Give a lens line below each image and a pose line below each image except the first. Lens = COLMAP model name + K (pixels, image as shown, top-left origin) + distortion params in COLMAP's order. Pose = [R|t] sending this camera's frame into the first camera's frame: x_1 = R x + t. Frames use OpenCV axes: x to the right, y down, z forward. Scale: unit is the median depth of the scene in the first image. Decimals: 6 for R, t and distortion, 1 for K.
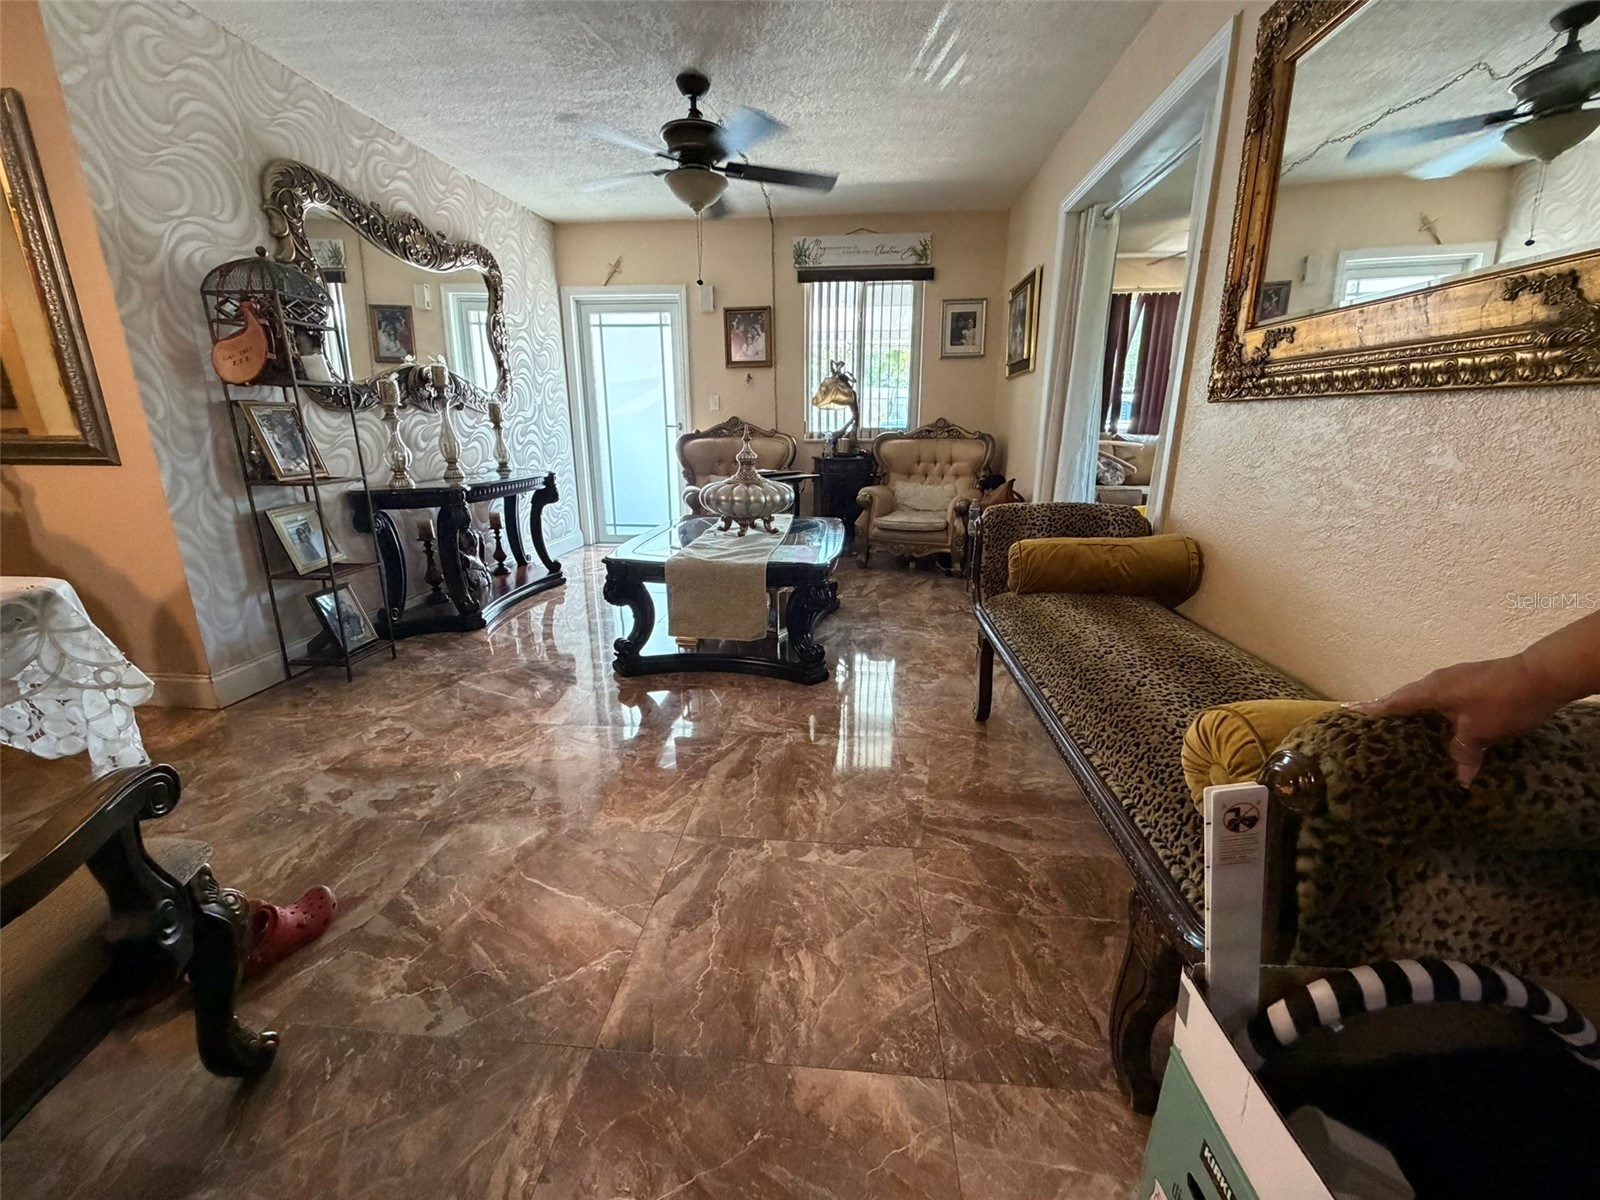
lens RADIAL K [[640.4, 0, 795.1], [0, 640.4, 598.7], [0, 0, 1]] dist [-0.000431, -0.000077]
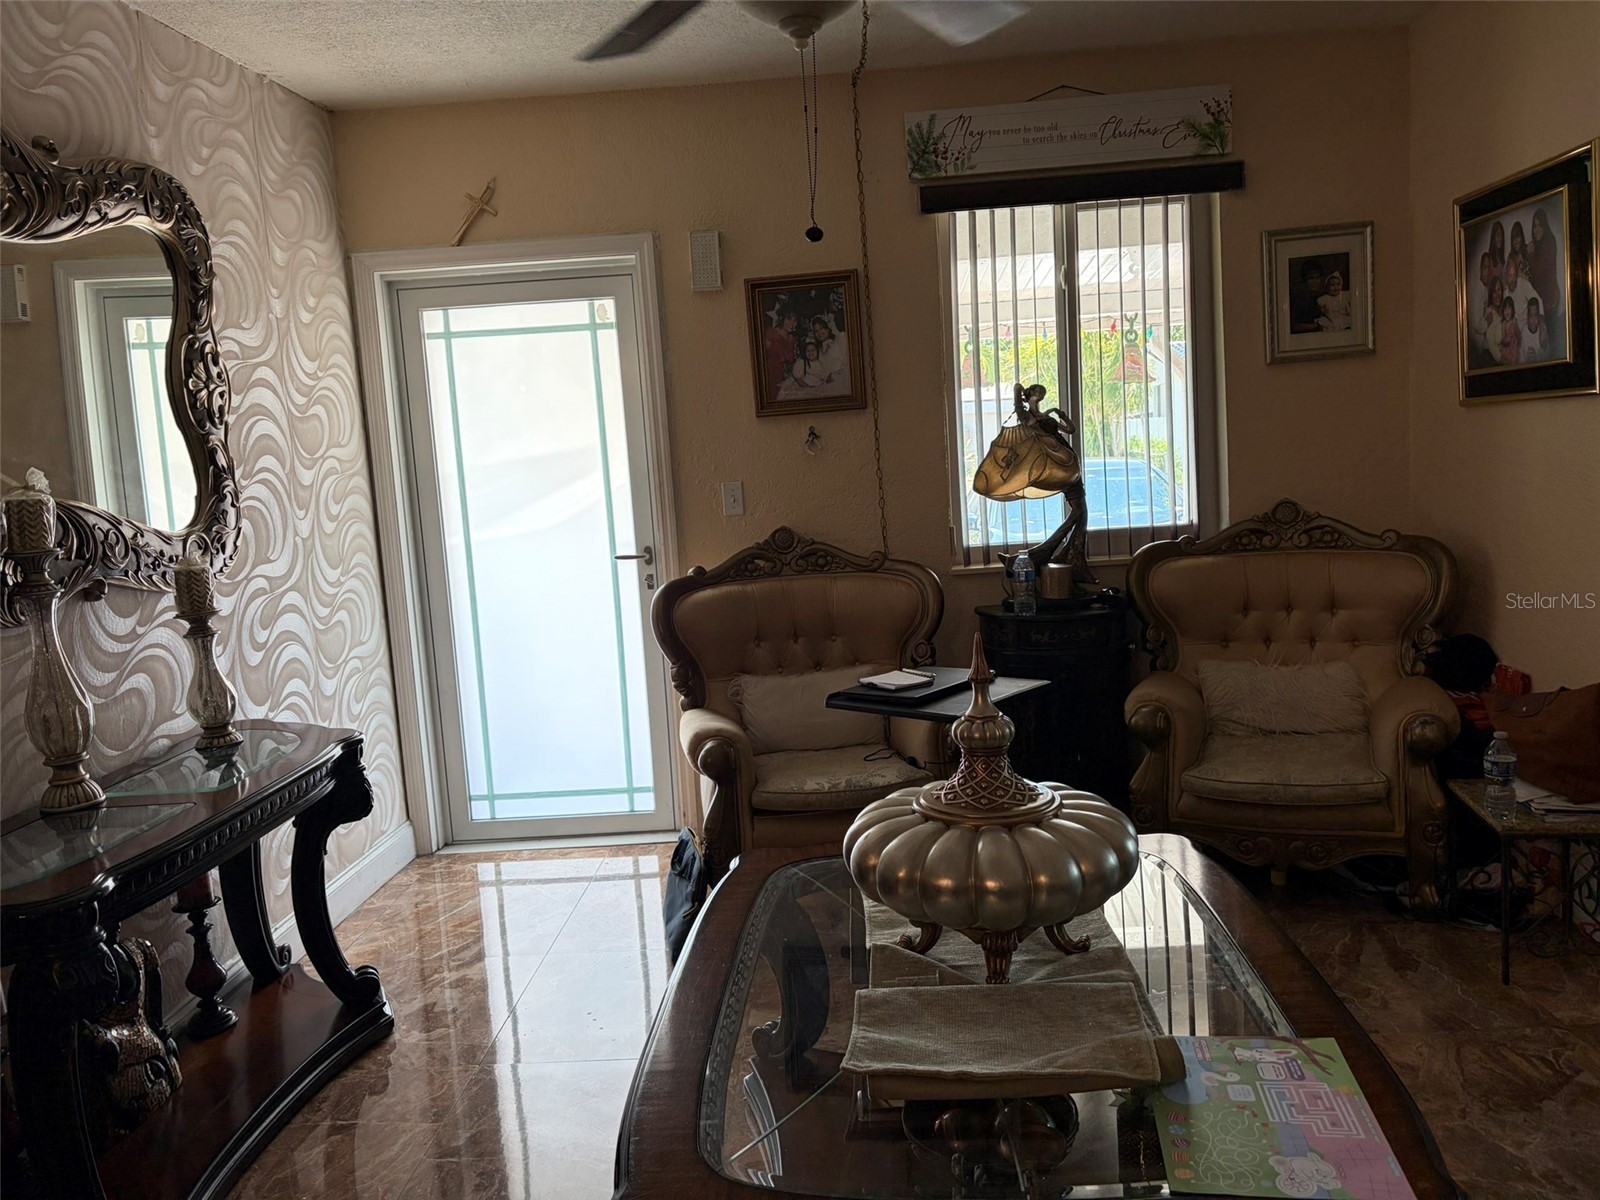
lens RADIAL K [[1212.7, 0, 808.7], [0, 1212.7, 596.0], [0, 0, 1]] dist [0.041958, -0.030836]
pose [[0.996883, -0.068515, 0.039112, -0.119356], [0.073580, 0.986299, -0.147650, -0.131892], [-0.028460, 0.150067, 0.988266, 0.245549]]
